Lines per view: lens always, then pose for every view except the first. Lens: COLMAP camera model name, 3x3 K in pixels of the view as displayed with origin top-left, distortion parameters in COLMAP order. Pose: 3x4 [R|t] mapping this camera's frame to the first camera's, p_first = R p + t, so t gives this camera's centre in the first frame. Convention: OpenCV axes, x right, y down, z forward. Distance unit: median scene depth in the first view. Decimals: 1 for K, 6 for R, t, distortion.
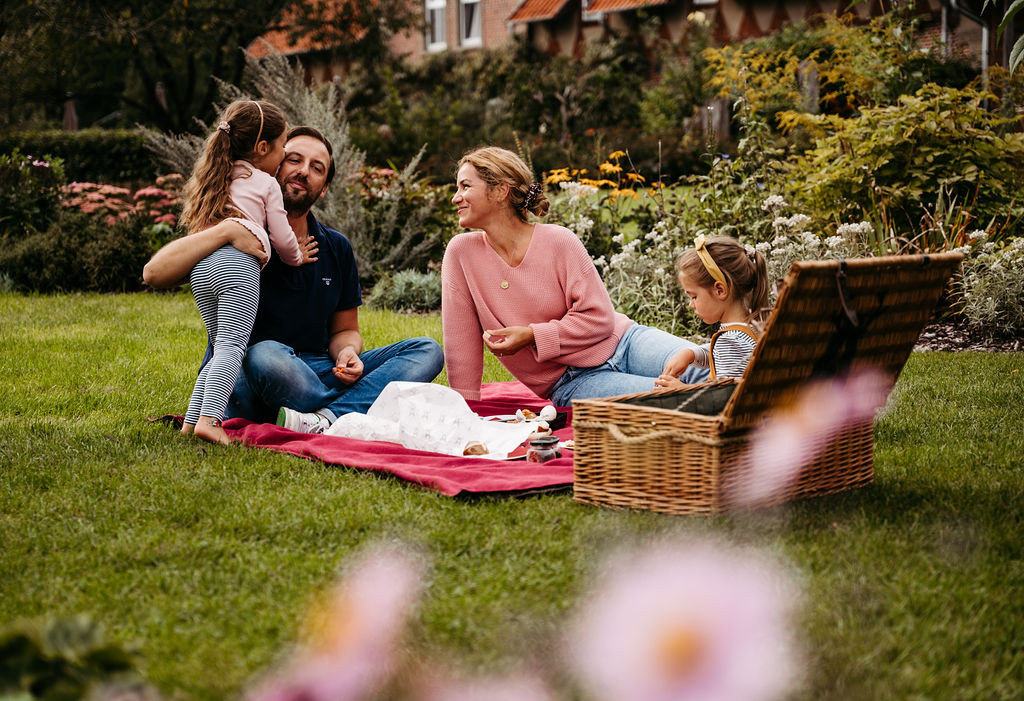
lens RADIAL K [[2049.7, 0, 511.9], [0, 2049.7, 350.4], [0, 0, 1]] dist [0.033658, 0.000000]
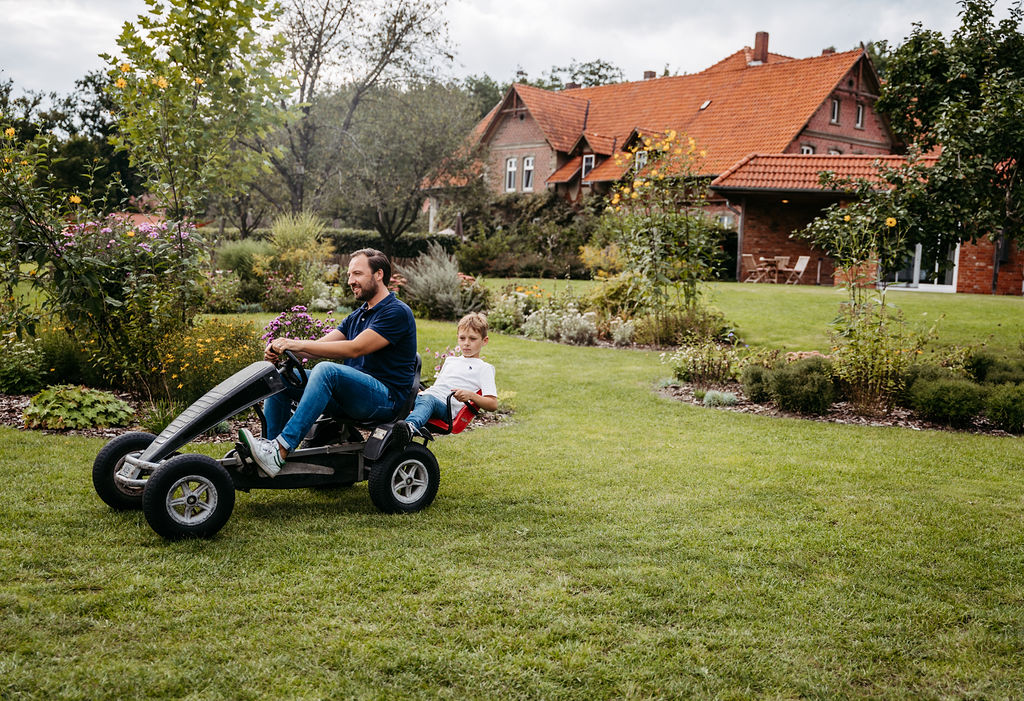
lens RADIAL K [[1192.9, 0, 512.0], [0, 1192.9, 350.2], [0, 0, 1]] dist [-0.000726, 0.000000]
pose [[0.996887, 0.071115, -0.034056, 0.017476], [-0.070853, 0.997448, 0.008836, -0.000502], [0.034597, -0.006396, 0.999381, -0.196034]]
